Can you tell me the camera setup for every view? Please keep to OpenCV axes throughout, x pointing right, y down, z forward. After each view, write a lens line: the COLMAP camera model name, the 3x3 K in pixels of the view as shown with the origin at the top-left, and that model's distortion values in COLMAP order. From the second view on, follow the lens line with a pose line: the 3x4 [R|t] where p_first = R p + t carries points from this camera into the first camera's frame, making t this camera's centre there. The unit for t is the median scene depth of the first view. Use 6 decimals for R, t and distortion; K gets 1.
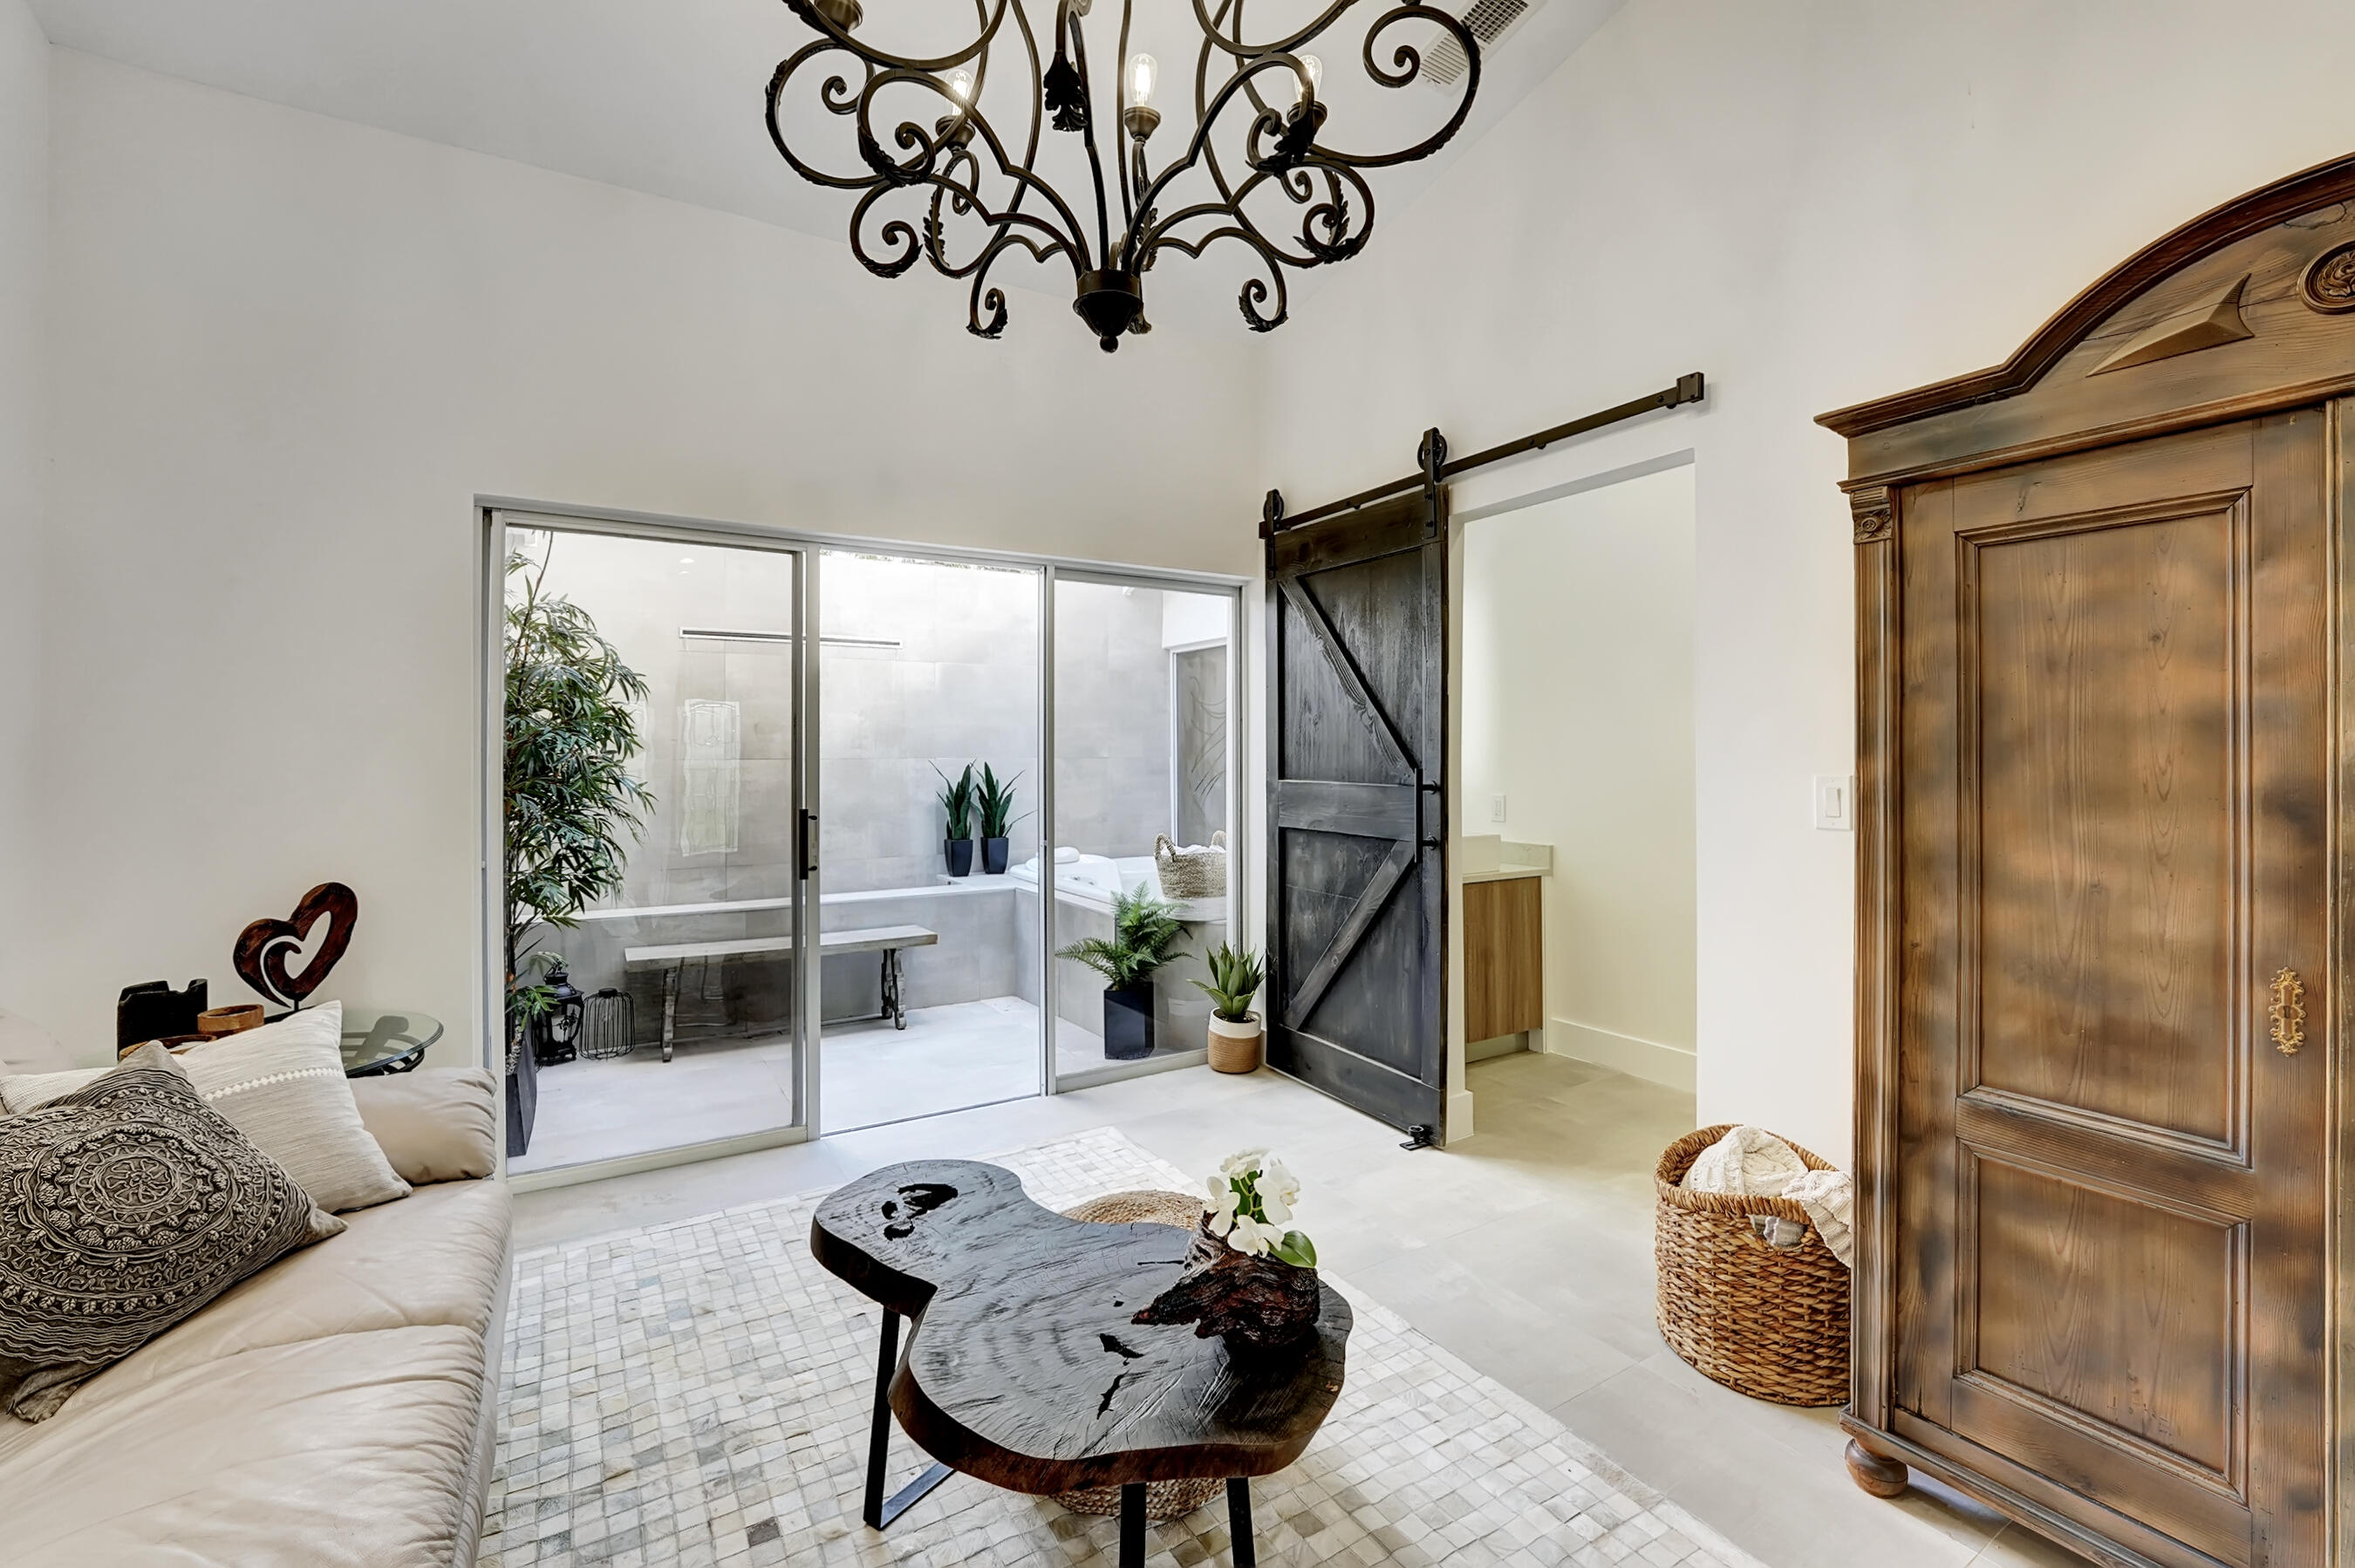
lens RADIAL K [[970.5, 0, 1167.6], [0, 970.5, 773.2], [0, 0, 1]] dist [-0.024268, 0.000960]
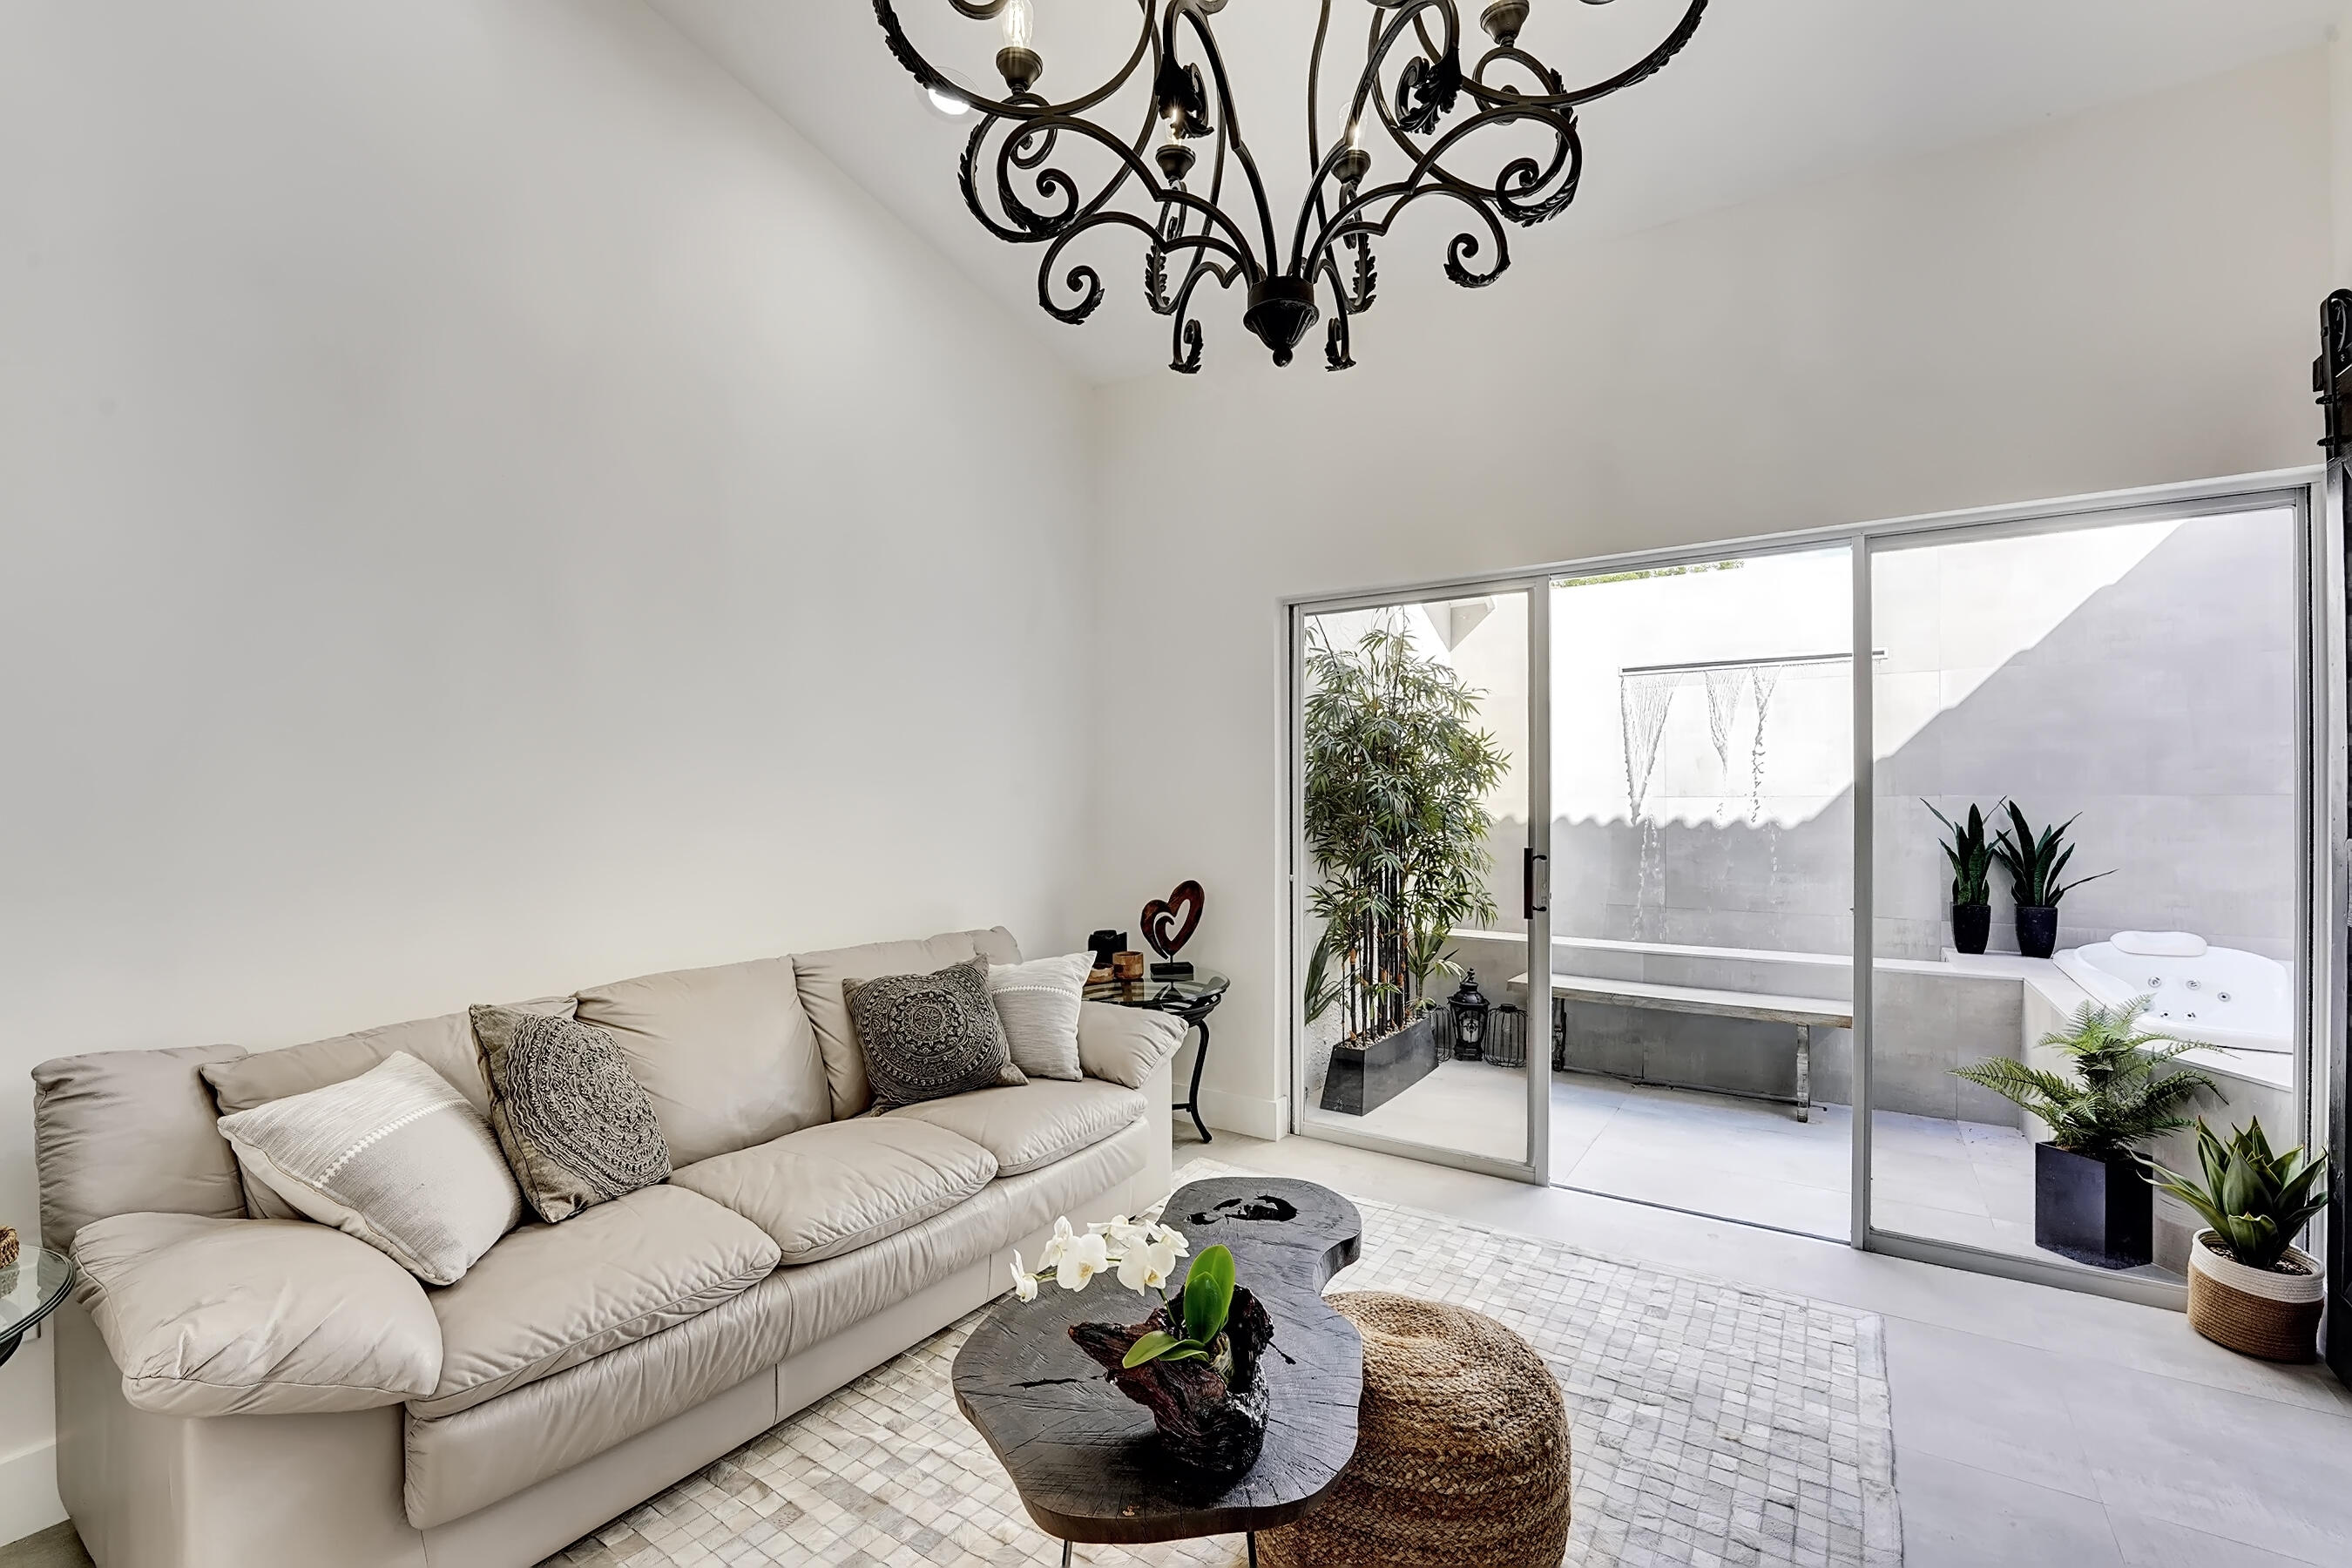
lens RADIAL K [[969.4, 0, 1174.3], [0, 969.4, 794.8], [0, 0, 1]] dist [-0.024268, 0.000960]
pose [[0.432874, -0.004373, -0.901444, 0.352404], [-0.011179, 0.999885, -0.010219, -0.001475], [0.901385, 0.014500, 0.432775, 0.238268]]
